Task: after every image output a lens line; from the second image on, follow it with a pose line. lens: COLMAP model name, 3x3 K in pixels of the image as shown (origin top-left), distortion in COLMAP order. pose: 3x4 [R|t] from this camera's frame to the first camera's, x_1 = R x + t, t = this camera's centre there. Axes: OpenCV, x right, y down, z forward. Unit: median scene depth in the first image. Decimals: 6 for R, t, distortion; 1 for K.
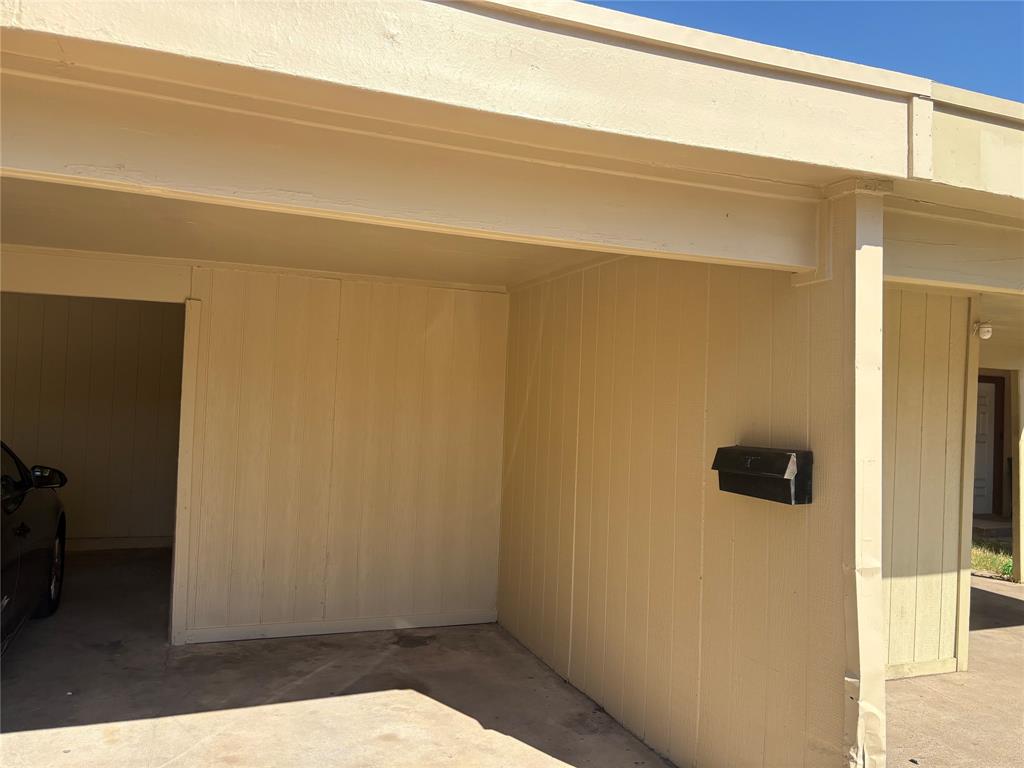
lens RADIAL K [[768.7, 0, 509.9], [0, 768.7, 387.9], [0, 0, 1]] dist [0.074984, -0.092870]
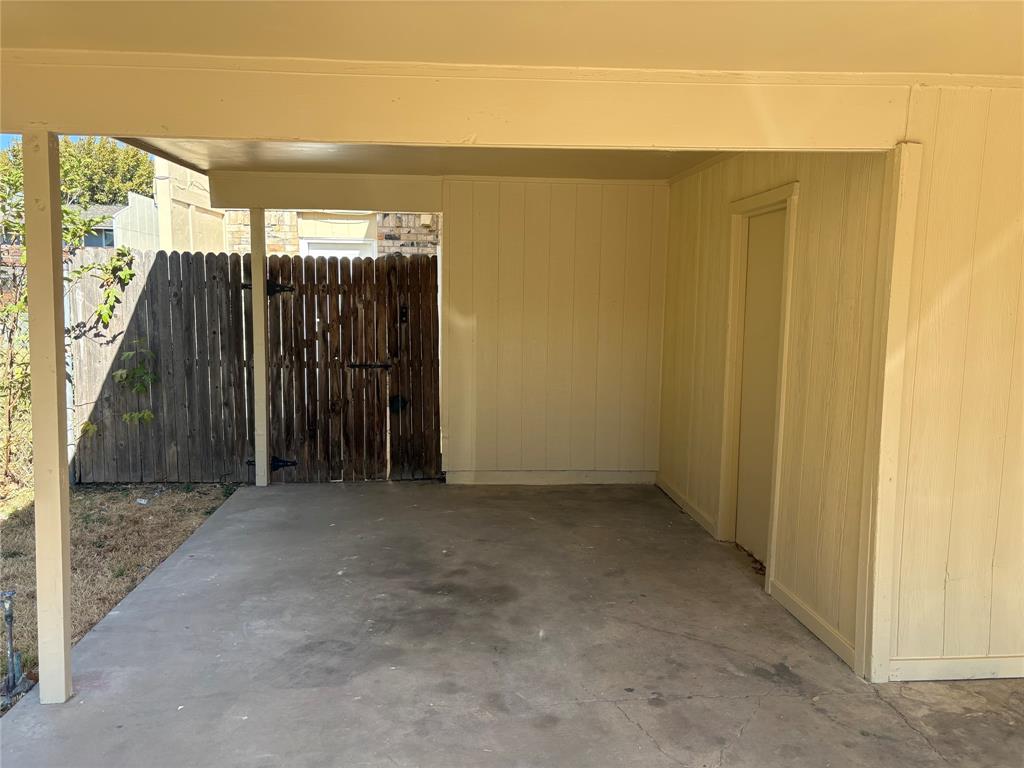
lens RADIAL K [[768.7, 0, 509.9], [0, 768.7, 387.9], [0, 0, 1]] dist [0.074984, -0.092870]
pose [[0.956665, 0.008285, -0.291072, -0.548235], [0.030916, 0.991055, 0.129821, -0.014017], [0.289544, -0.133194, 0.947852, 0.322109]]
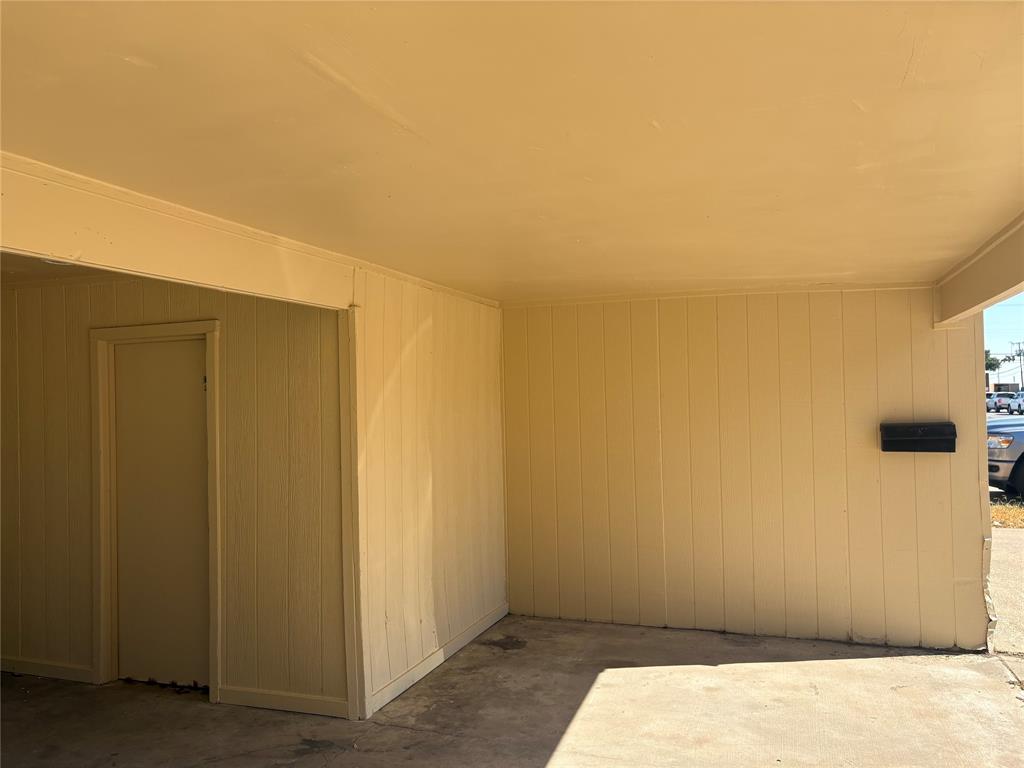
lens RADIAL K [[768.7, 0, 509.9], [0, 768.7, 387.9], [0, 0, 1]] dist [0.074984, -0.092870]
pose [[0.664996, -0.035434, 0.746006, -0.961606], [0.033146, 0.999290, 0.017918, -0.036679], [-0.746111, 0.012811, 0.665698, 0.331080]]
